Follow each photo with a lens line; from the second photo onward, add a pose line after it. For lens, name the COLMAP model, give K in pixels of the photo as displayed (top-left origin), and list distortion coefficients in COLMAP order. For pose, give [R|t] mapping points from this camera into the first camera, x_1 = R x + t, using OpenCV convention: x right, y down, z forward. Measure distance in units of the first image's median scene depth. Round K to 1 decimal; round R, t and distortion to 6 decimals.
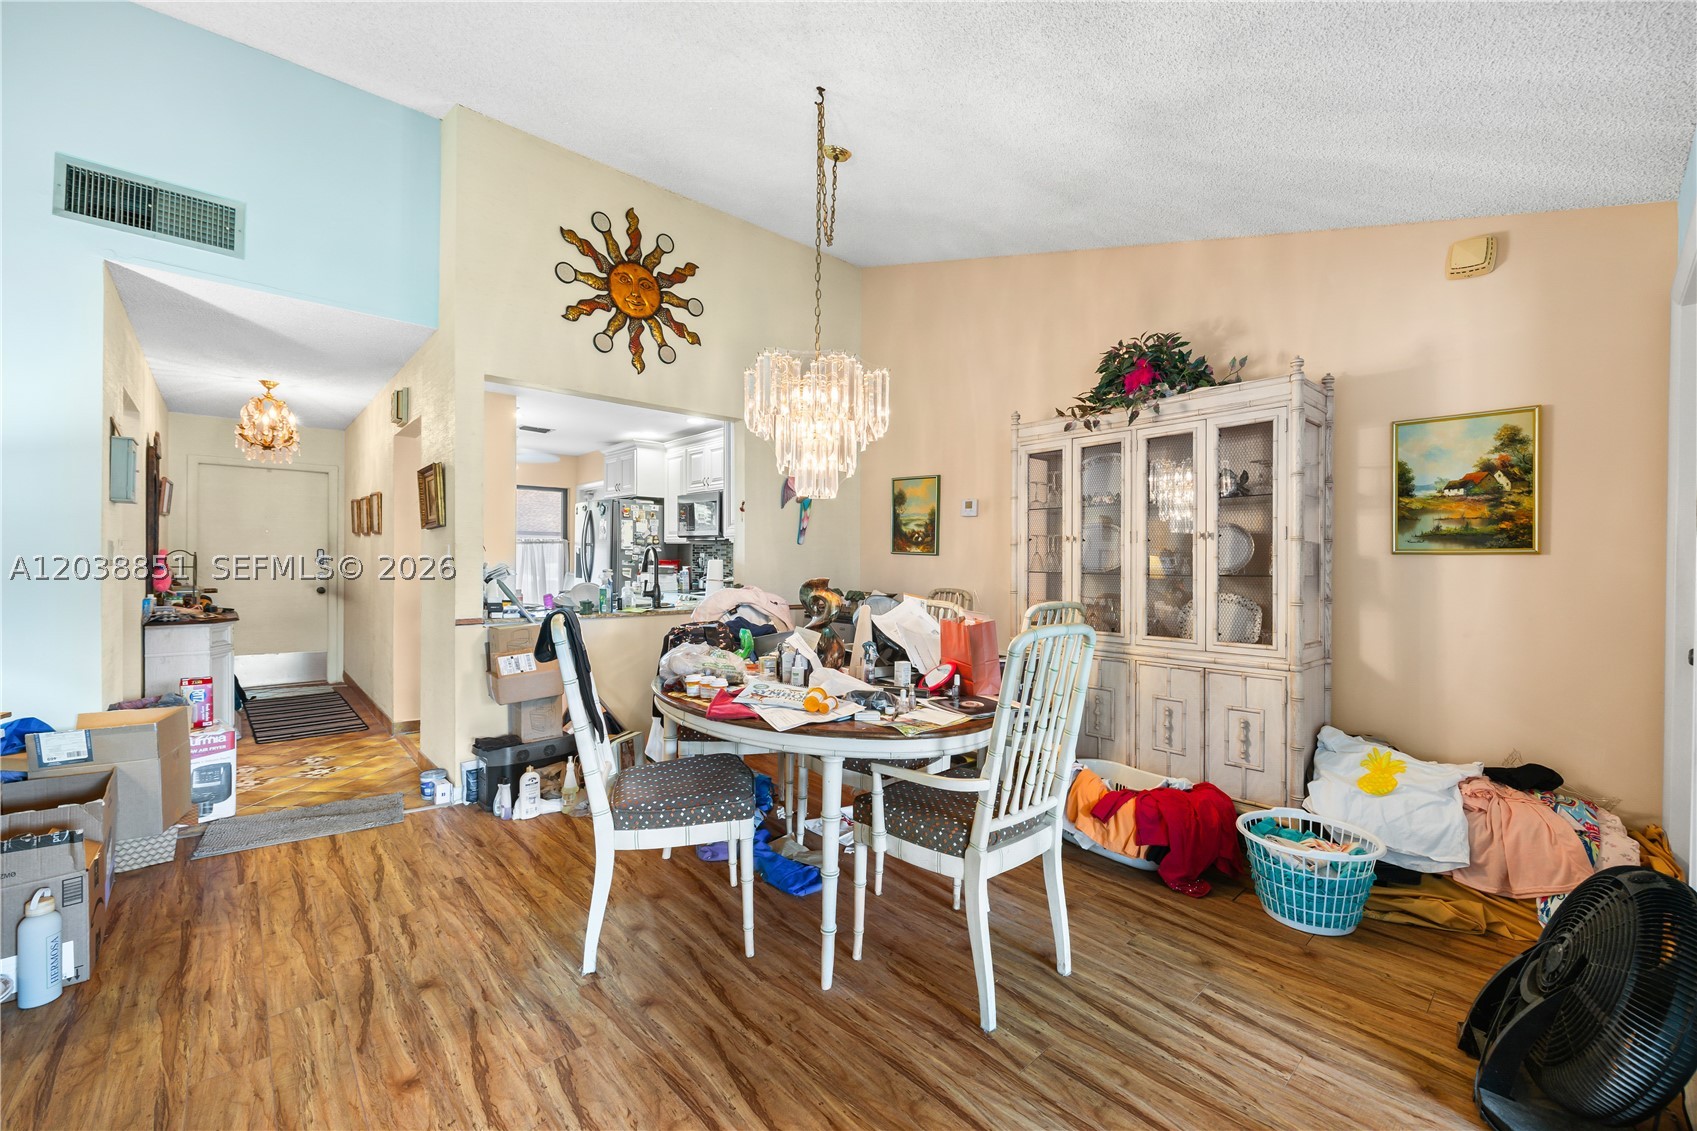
lens RADIAL K [[684.5, 0, 869.4], [0, 684.5, 564.6], [0, 0, 1]] dist [-0.002899, -0.000613]
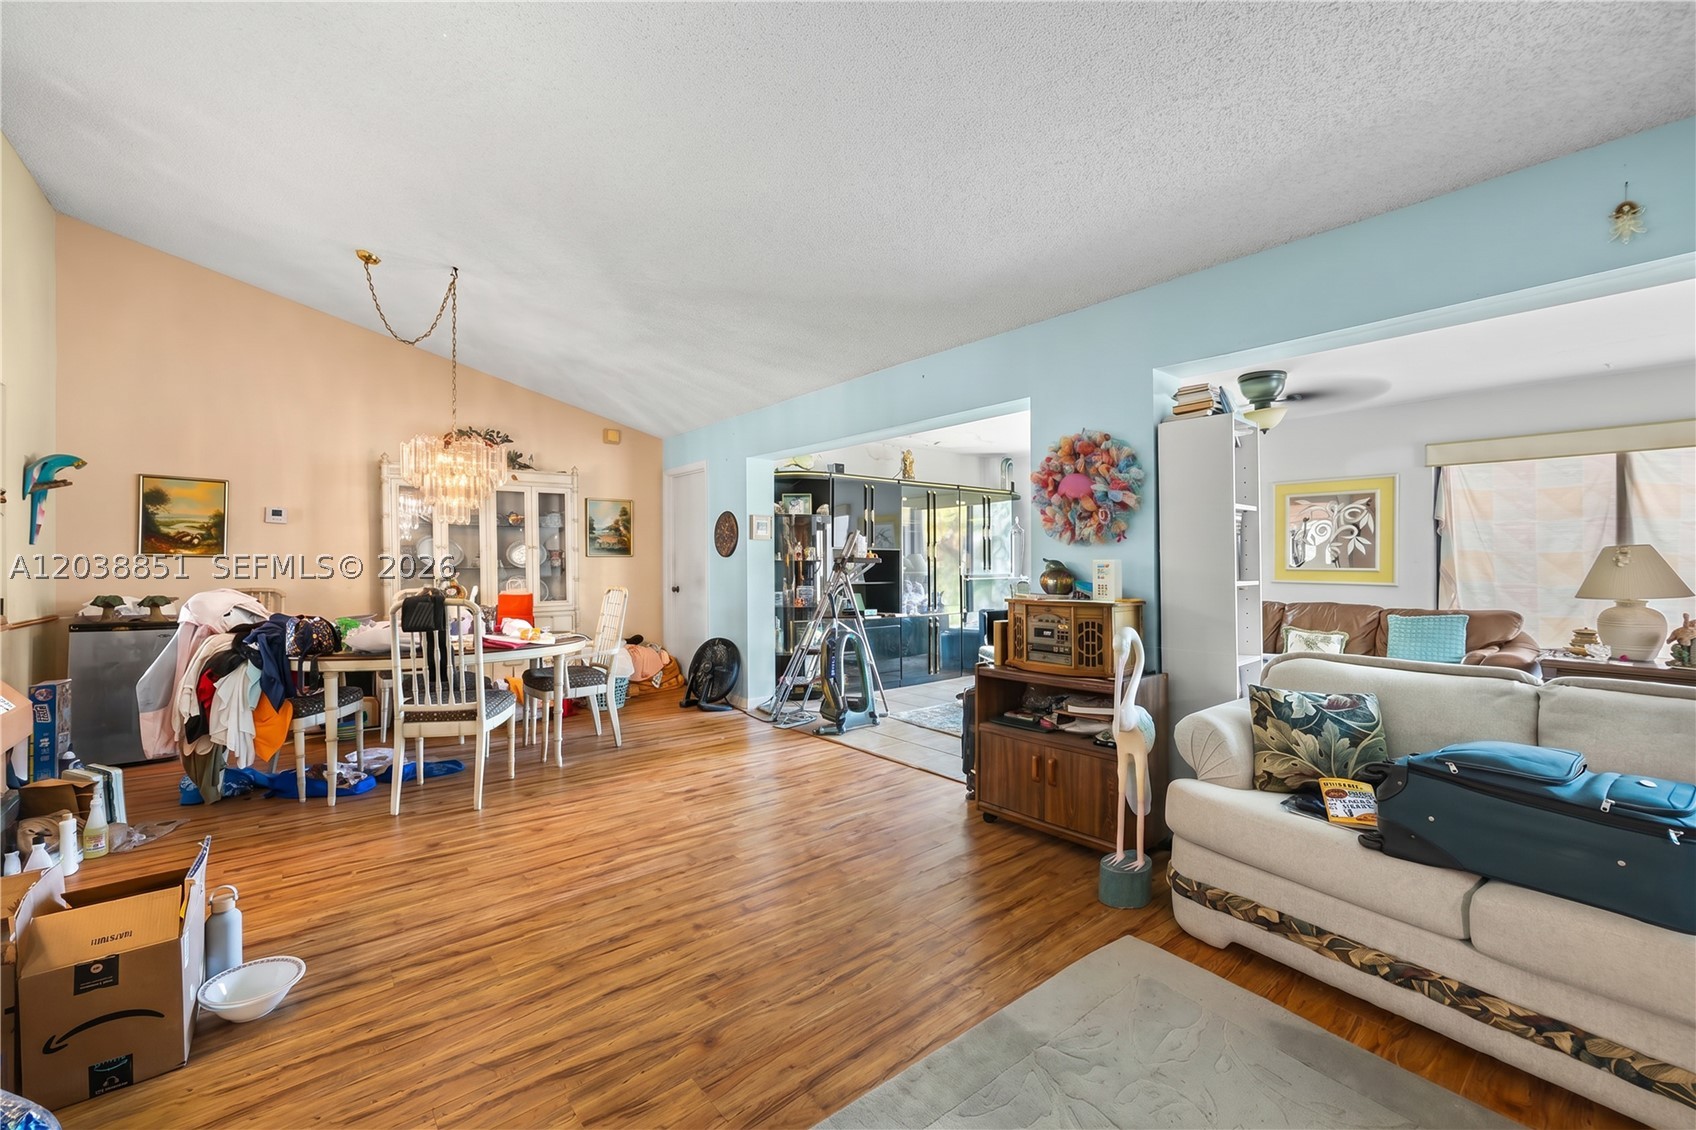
lens RADIAL K [[695.7, 0, 851.7], [0, 695.7, 554.2], [0, 0, 1]] dist [-0.002919, -0.000220]
pose [[0.063079, -0.001509, 0.998007, -1.469154], [0.010026, 0.999949, 0.000878, -0.016032], [-0.997958, 0.009951, 0.063091, -0.021837]]
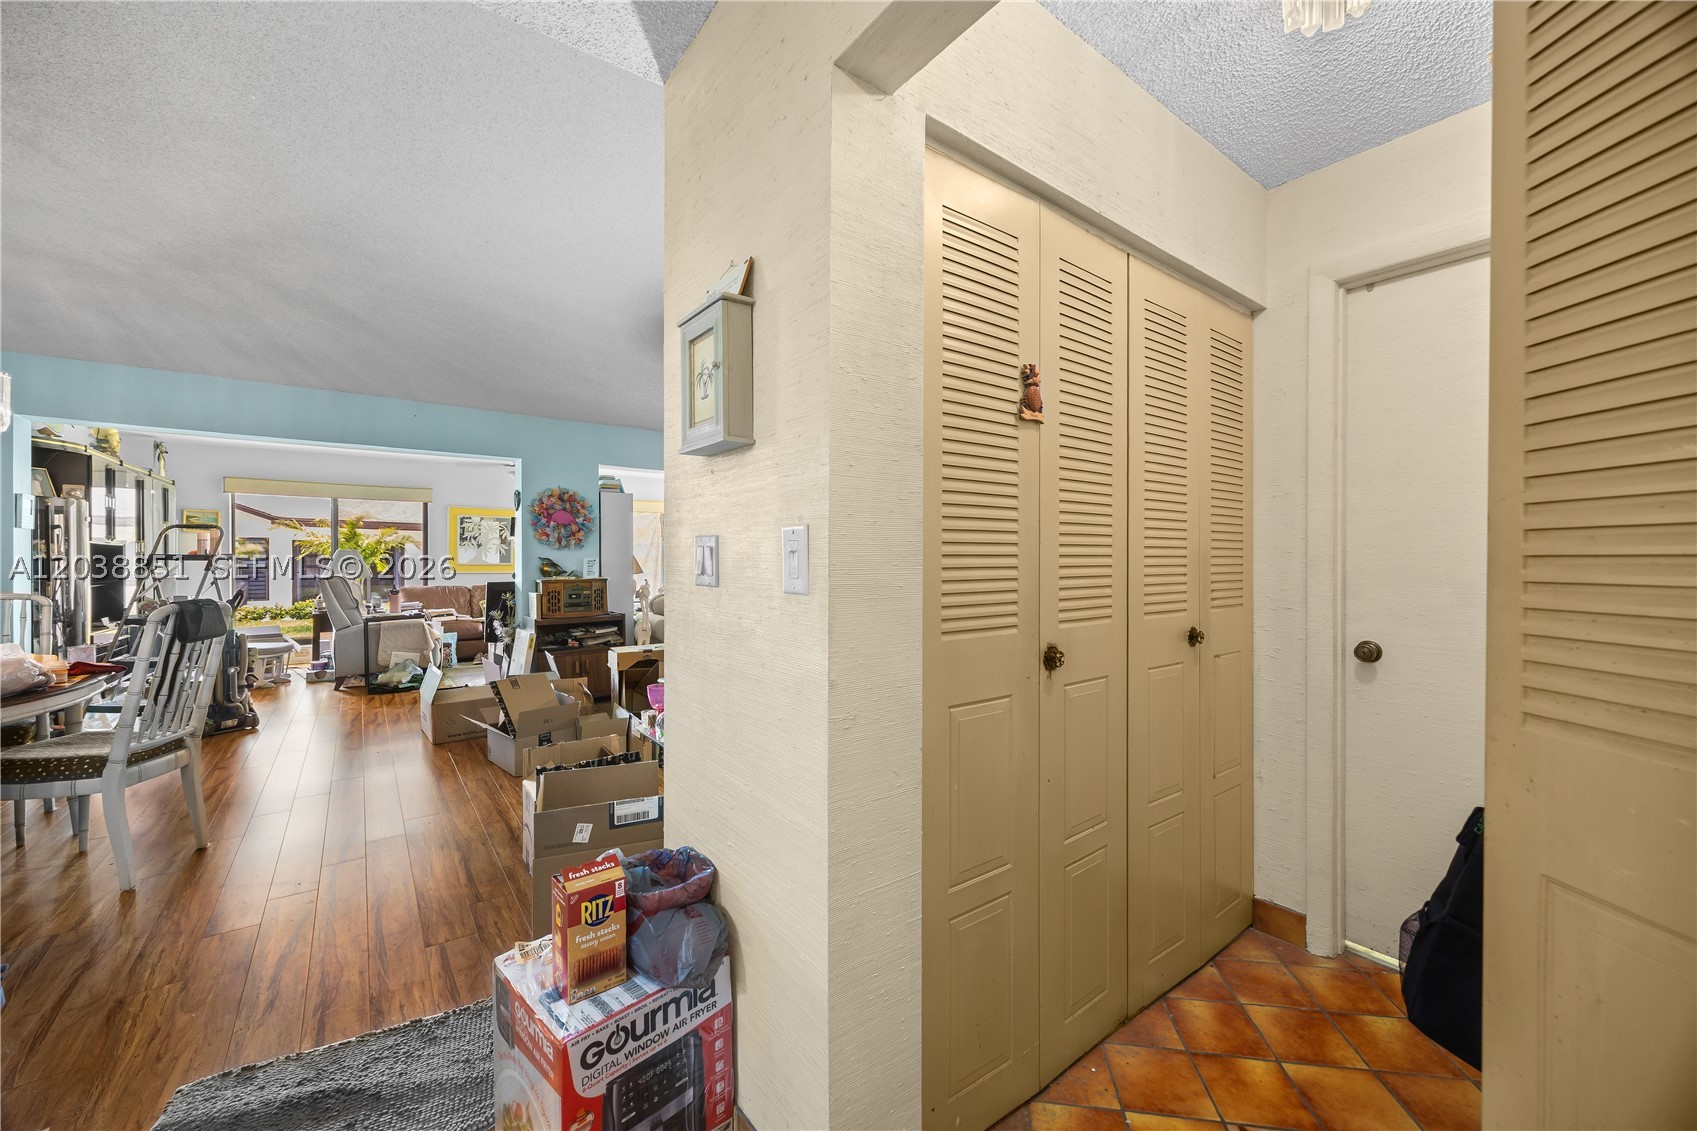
lens RADIAL K [[647.5, 0, 845.2], [0, 647.5, 564.1], [0, 0, 1]] dist [-0.001264, -0.000108]
pose [[-0.995052, -0.011200, 0.098722, -1.345547], [-0.009415, 0.999784, 0.018534, -0.027894], [-0.098908, 0.017513, -0.994942, 1.575433]]
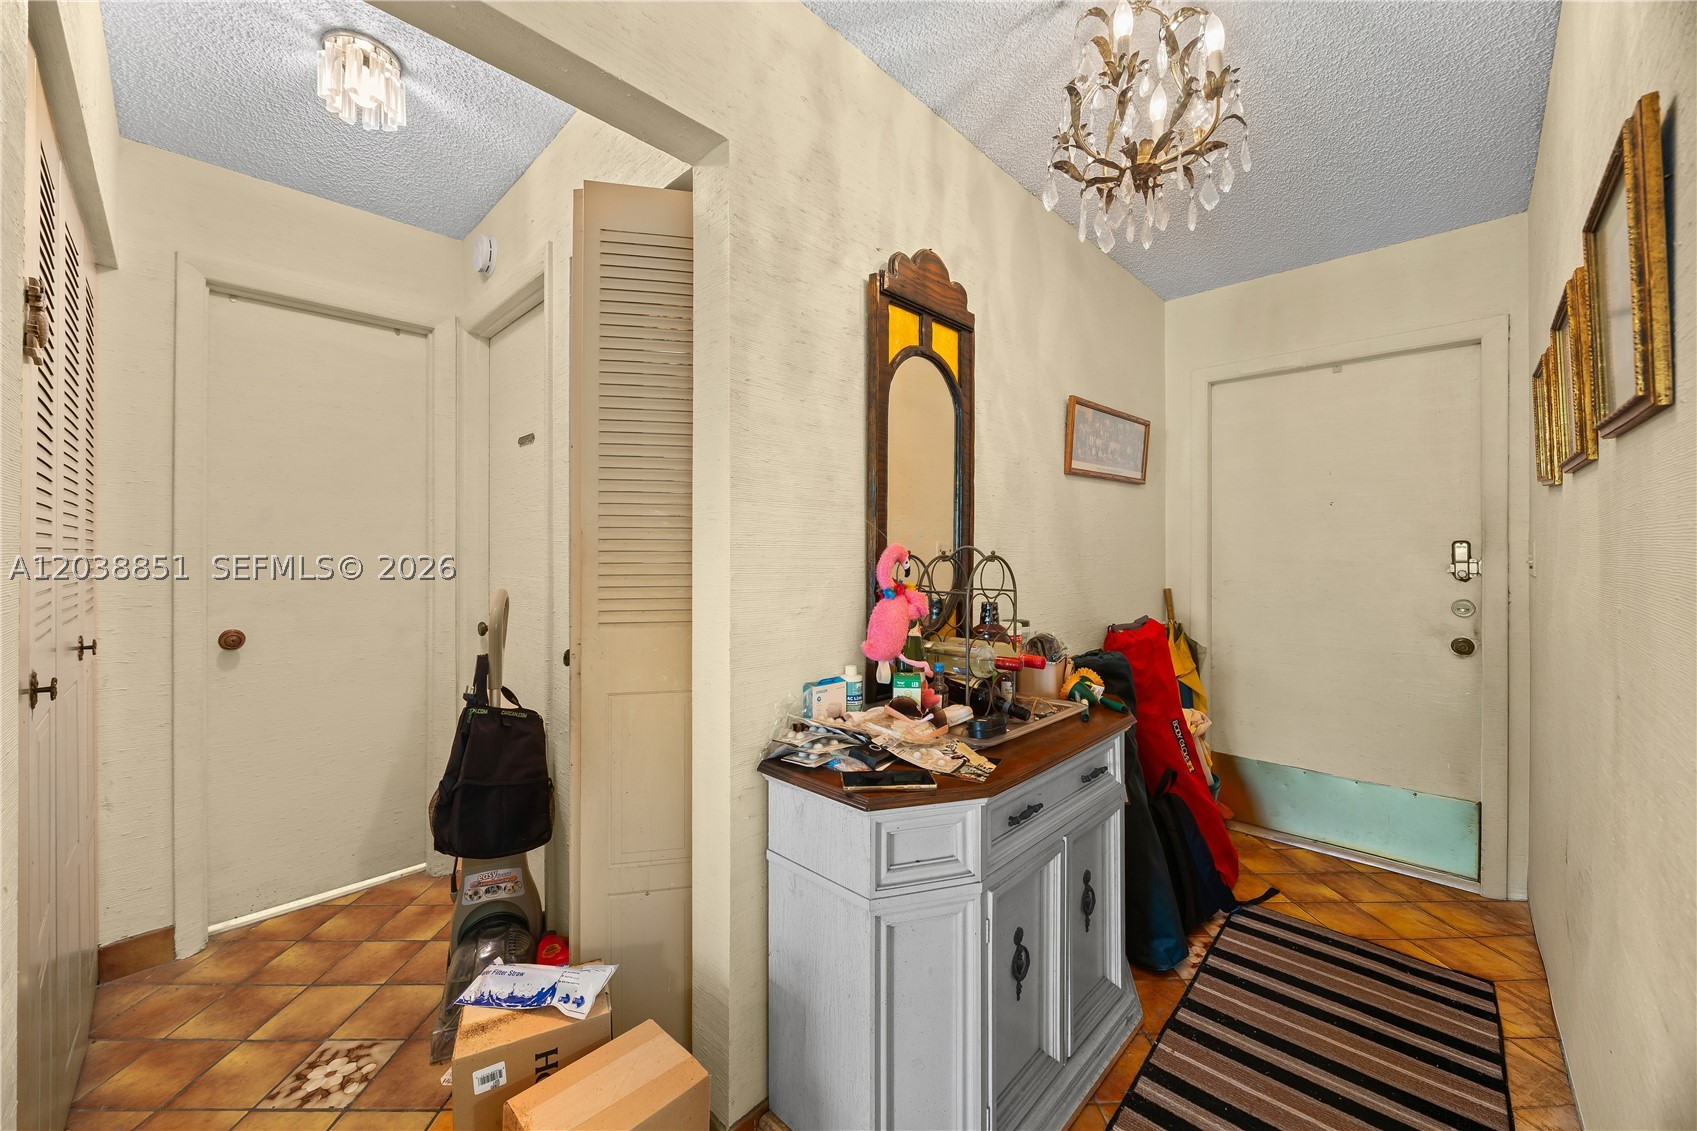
lens RADIAL K [[647.5, 0, 845.2], [0, 647.5, 564.1], [0, 0, 1]] dist [-0.001264, -0.000108]
pose [[0.051764, 0.010349, -0.998606, -1.072049], [-0.007216, 0.999924, 0.009988, -0.025173], [0.998633, 0.006689, 0.051835, 1.492917]]
